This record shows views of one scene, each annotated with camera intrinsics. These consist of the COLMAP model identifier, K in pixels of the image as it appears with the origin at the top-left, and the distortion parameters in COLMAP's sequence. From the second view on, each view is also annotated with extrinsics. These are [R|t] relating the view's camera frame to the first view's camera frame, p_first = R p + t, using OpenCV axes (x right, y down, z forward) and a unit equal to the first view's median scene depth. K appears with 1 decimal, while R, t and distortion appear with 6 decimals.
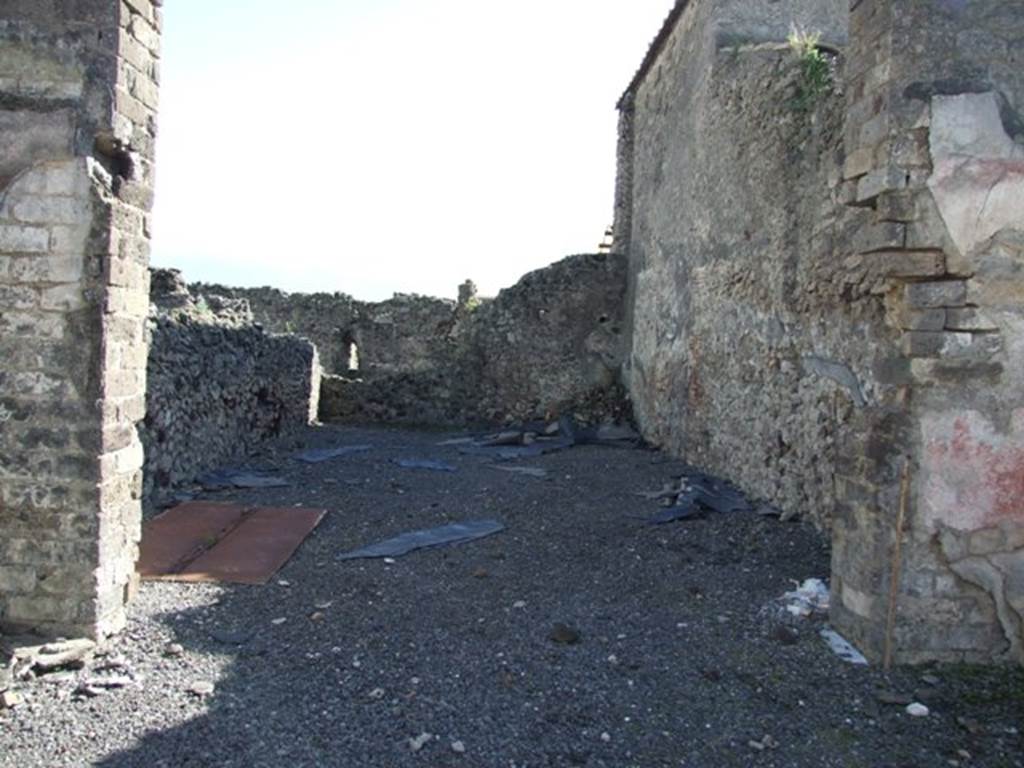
lens RADIAL K [[813.9, 0, 514.3], [0, 813.9, 365.9], [0, 0, 1]] dist [-0.060220, 0.053268]
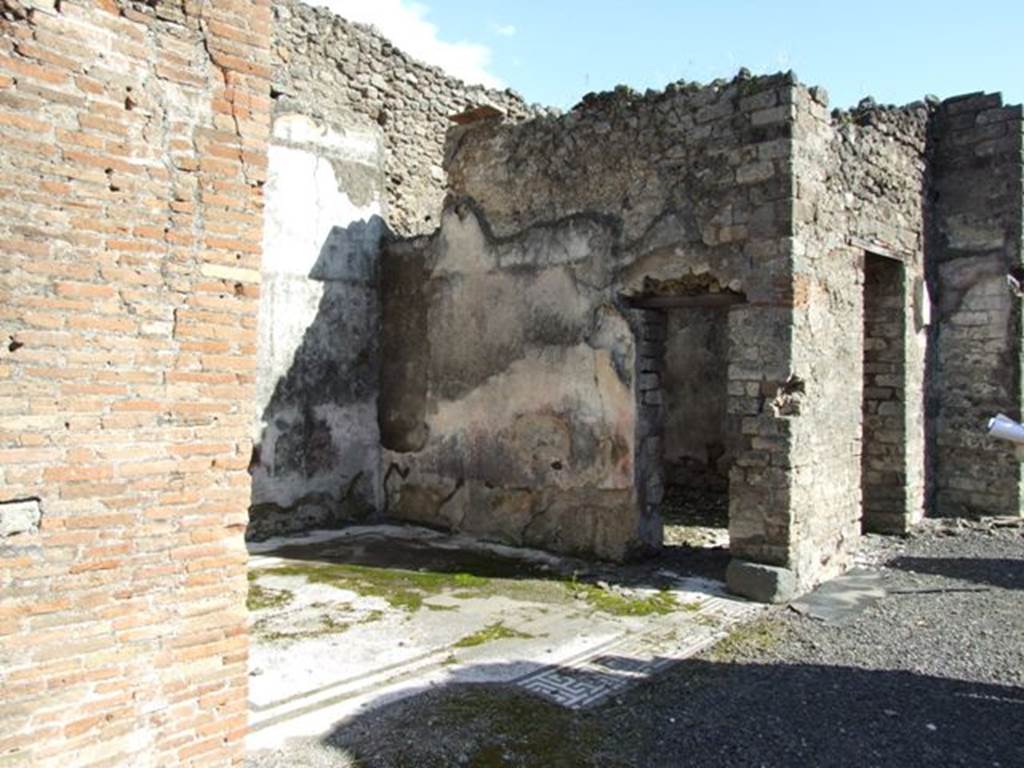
lens RADIAL K [[813.9, 0, 514.3], [0, 813.9, 365.9], [0, 0, 1]] dist [-0.060220, 0.053268]
pose [[0.678795, -0.038511, -0.733318, 0.090458], [0.017474, 0.999188, -0.036298, 0.017697], [0.734120, 0.011825, 0.678917, -1.253194]]
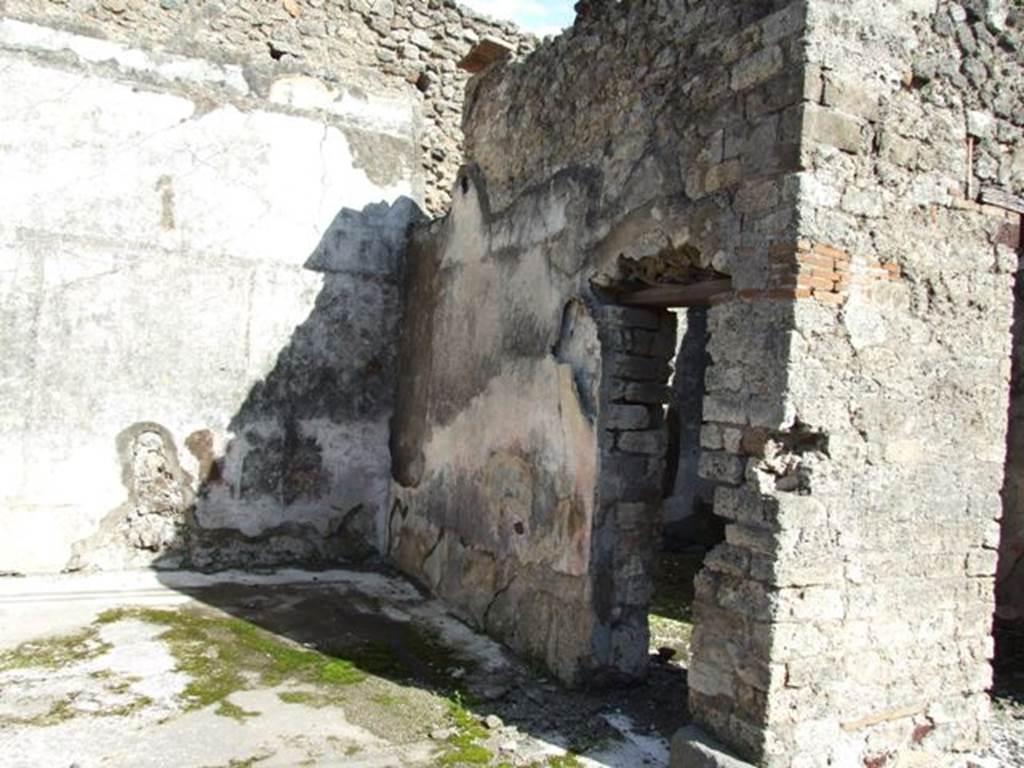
lens RADIAL K [[813.9, 0, 514.3], [0, 813.9, 365.9], [0, 0, 1]] dist [-0.060220, 0.053268]
pose [[0.378660, -0.038127, -0.924750, 0.006511], [-0.063934, 0.995687, -0.067231, 0.008722], [0.923325, 0.084581, 0.374589, -0.473356]]
